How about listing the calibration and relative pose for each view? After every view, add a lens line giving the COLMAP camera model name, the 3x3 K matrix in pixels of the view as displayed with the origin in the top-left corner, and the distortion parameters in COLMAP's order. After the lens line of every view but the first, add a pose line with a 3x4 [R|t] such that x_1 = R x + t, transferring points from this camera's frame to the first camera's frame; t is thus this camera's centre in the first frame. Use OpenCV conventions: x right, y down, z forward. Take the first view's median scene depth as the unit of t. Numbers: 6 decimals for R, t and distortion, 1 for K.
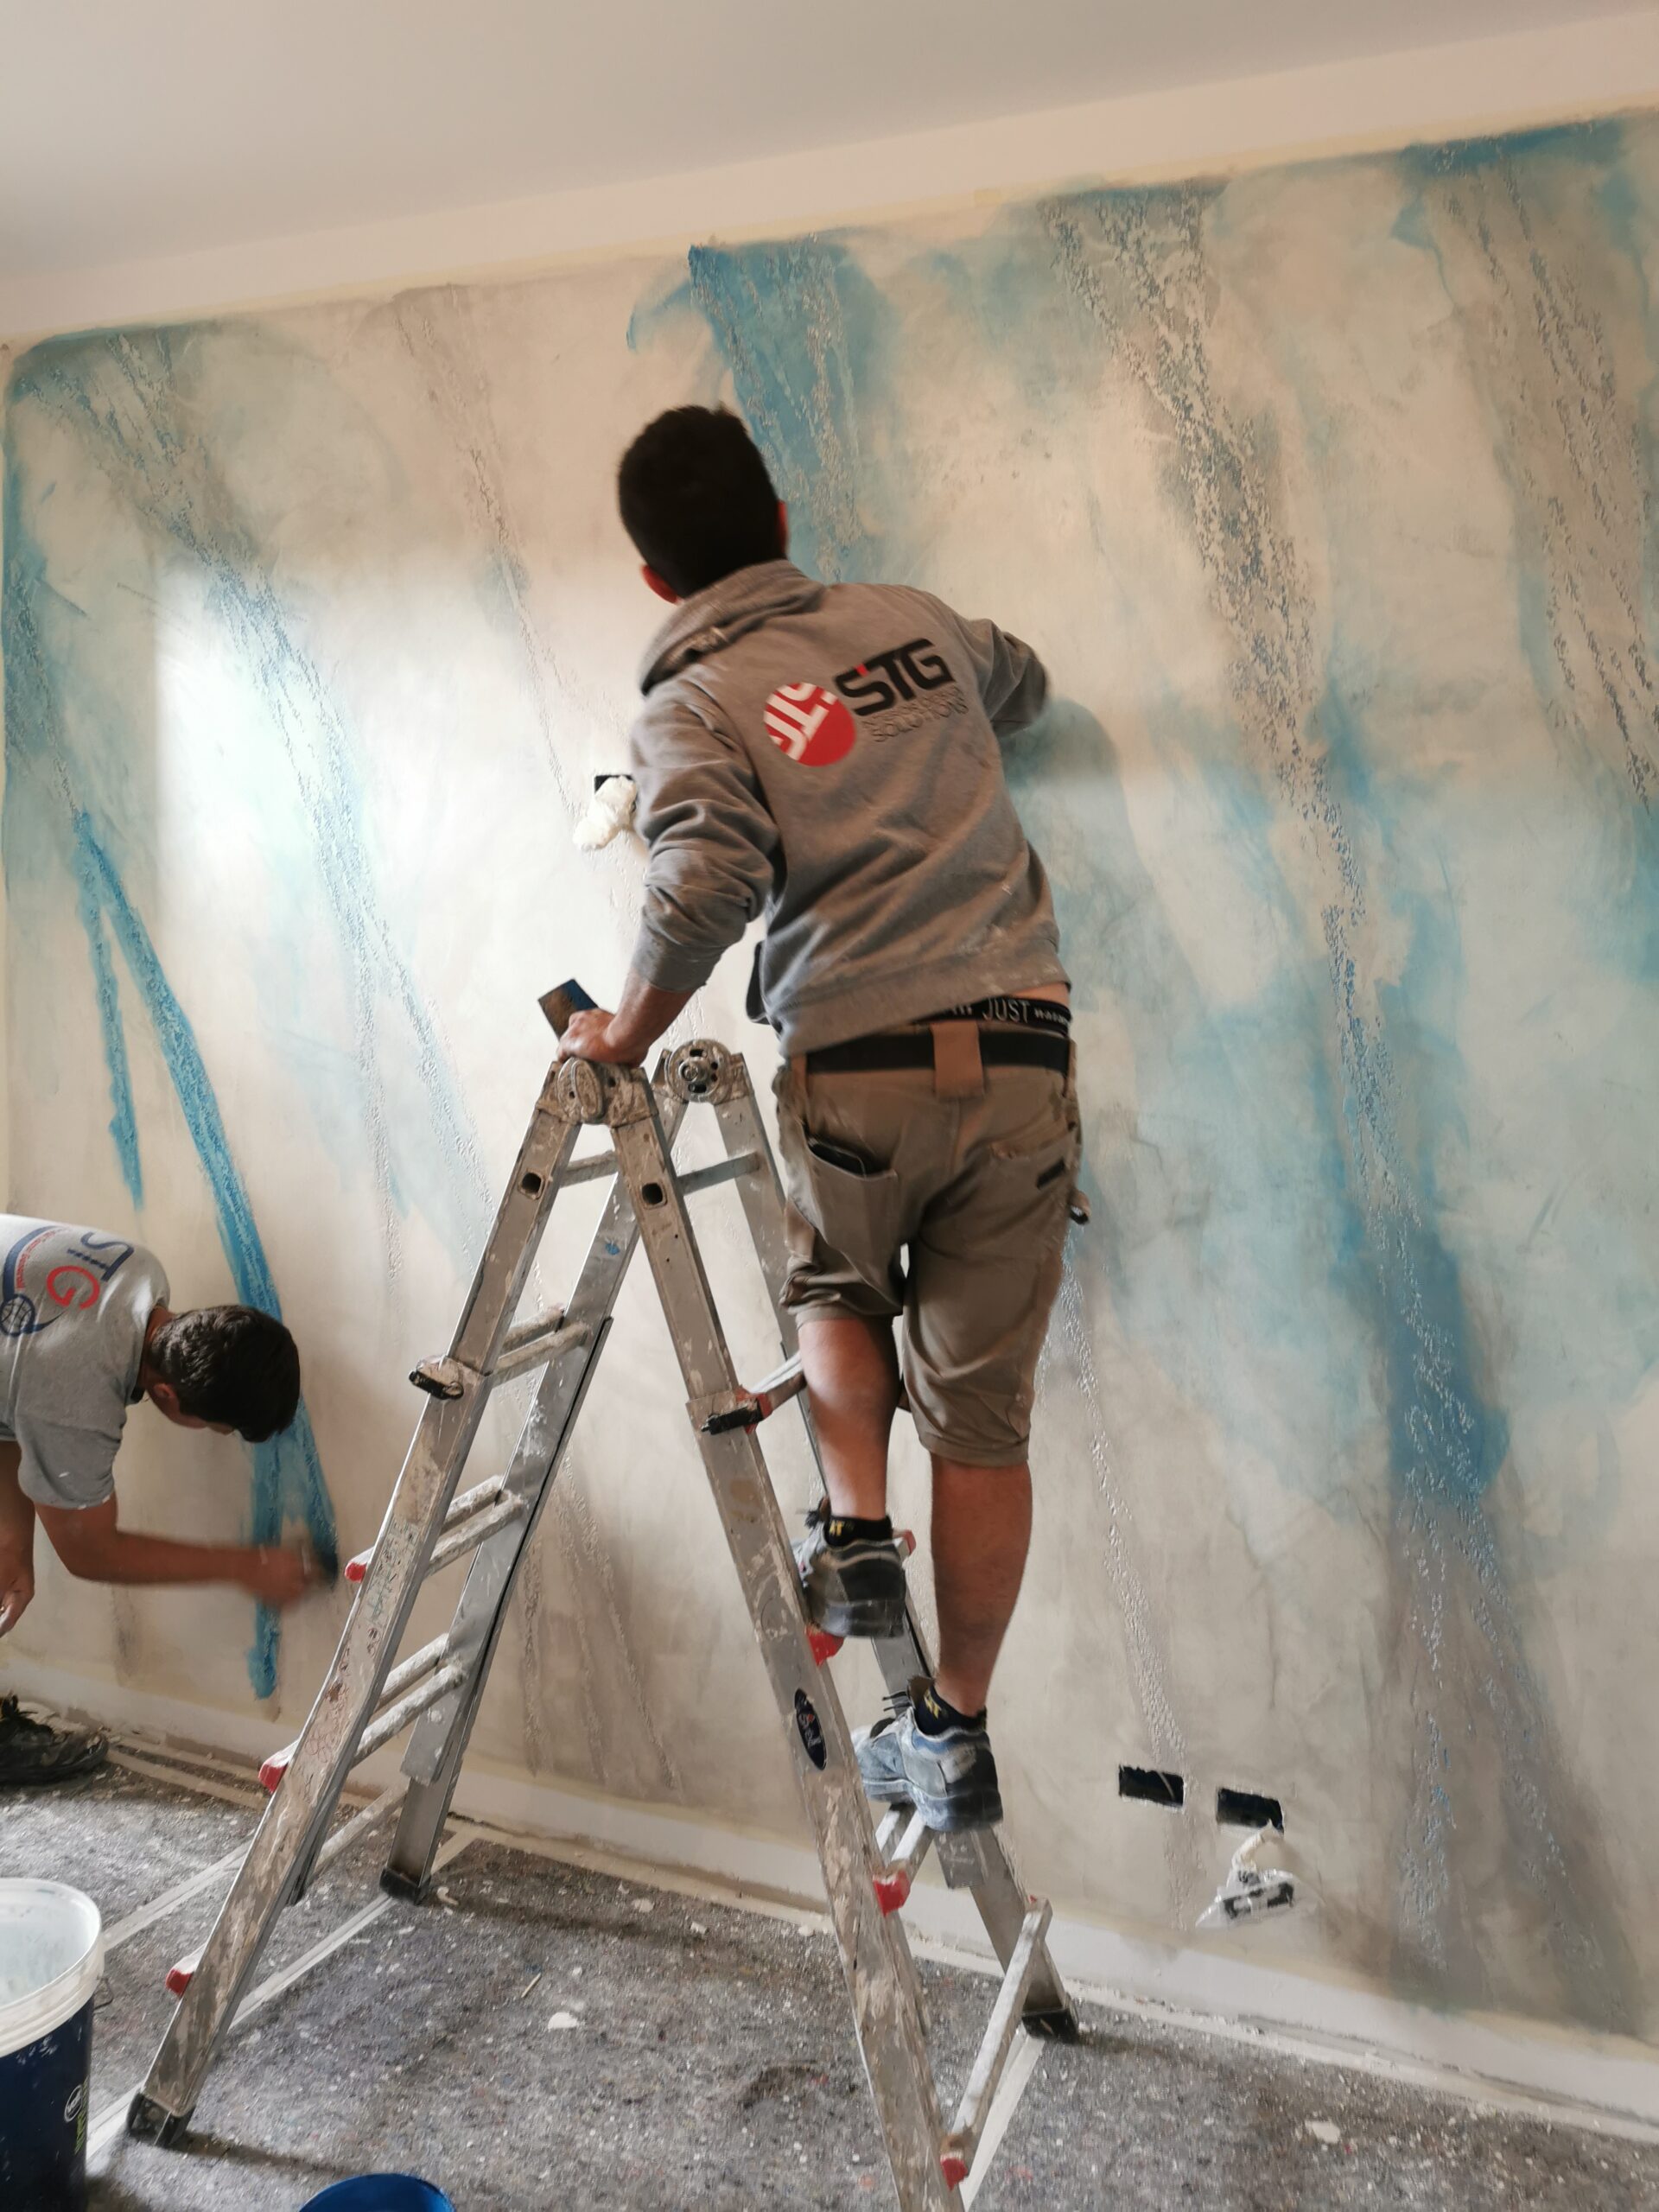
lens RADIAL K [[1707.6, 0, 872.7], [0, 1707.6, 1109.3], [0, 0, 1]] dist [0.098620, -0.157133]
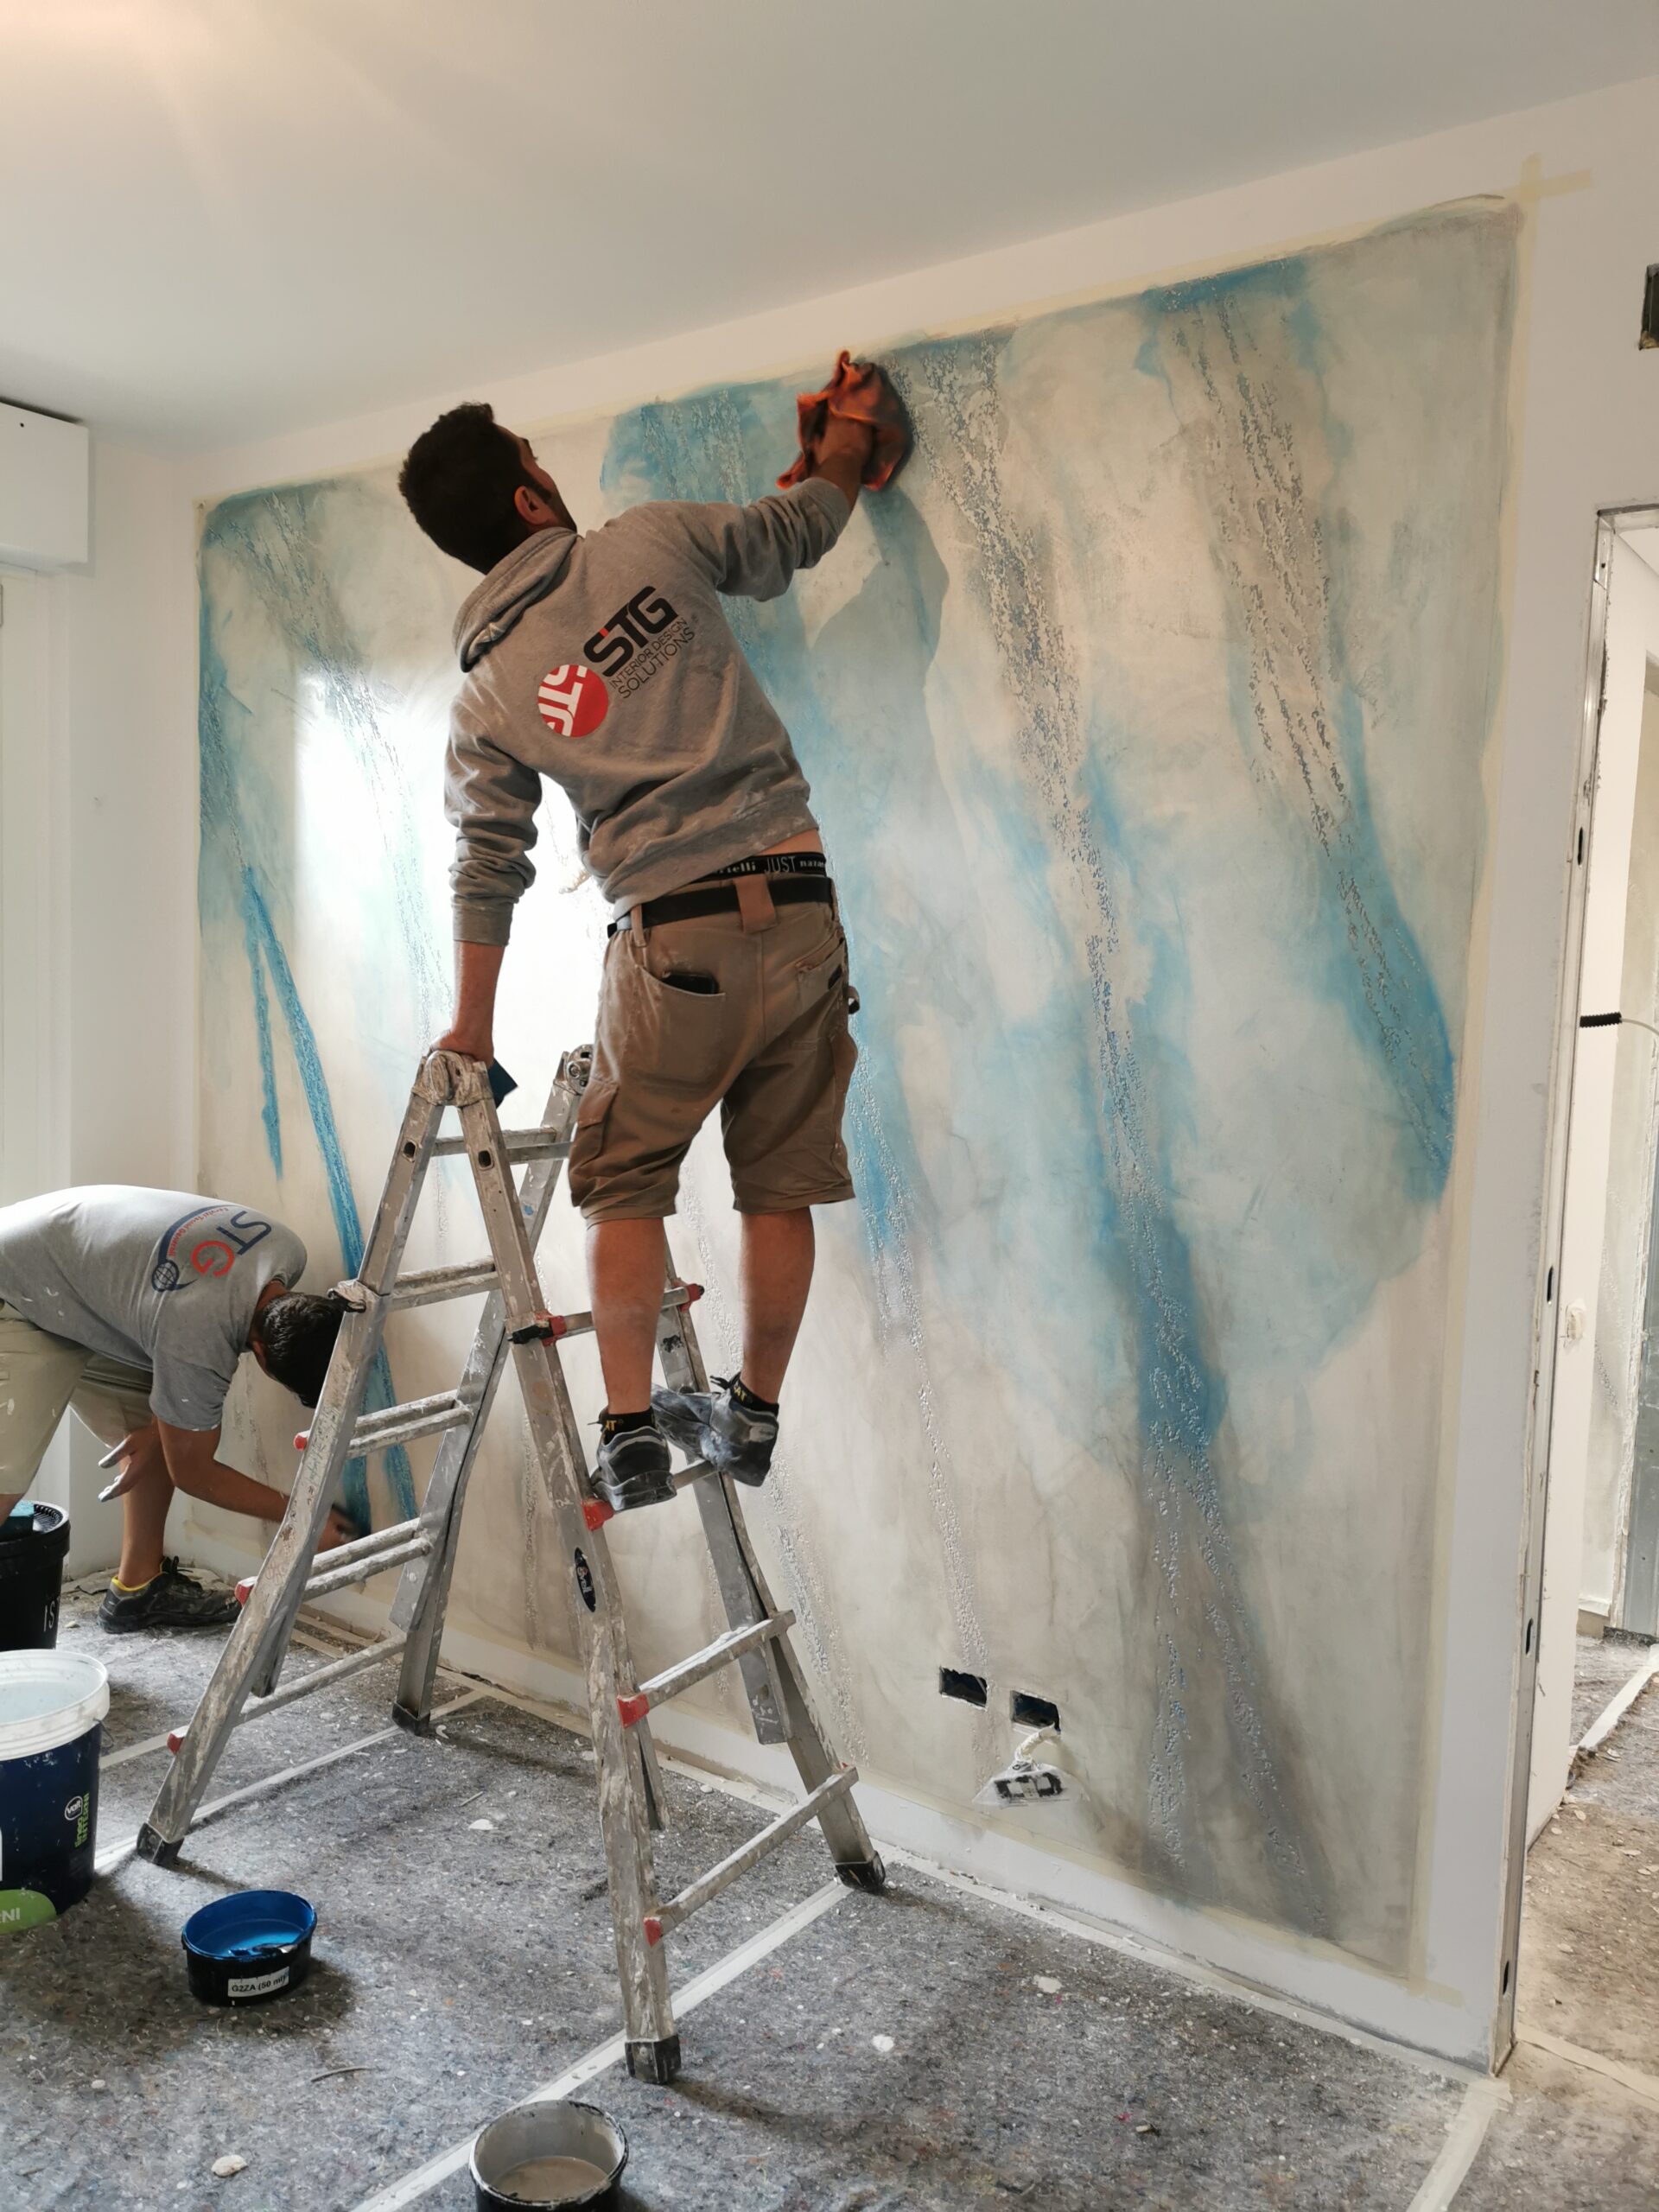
lens RADIAL K [[1695.5, 0, 829.5], [0, 1695.5, 1106.0], [0, 0, 1]] dist [0.047486, 0.000583]
pose [[0.970921, 0.019083, -0.238638, 0.366050], [-0.023336, 0.999615, -0.015010, 0.018965], [0.238259, 0.020143, 0.970993, -0.161595]]
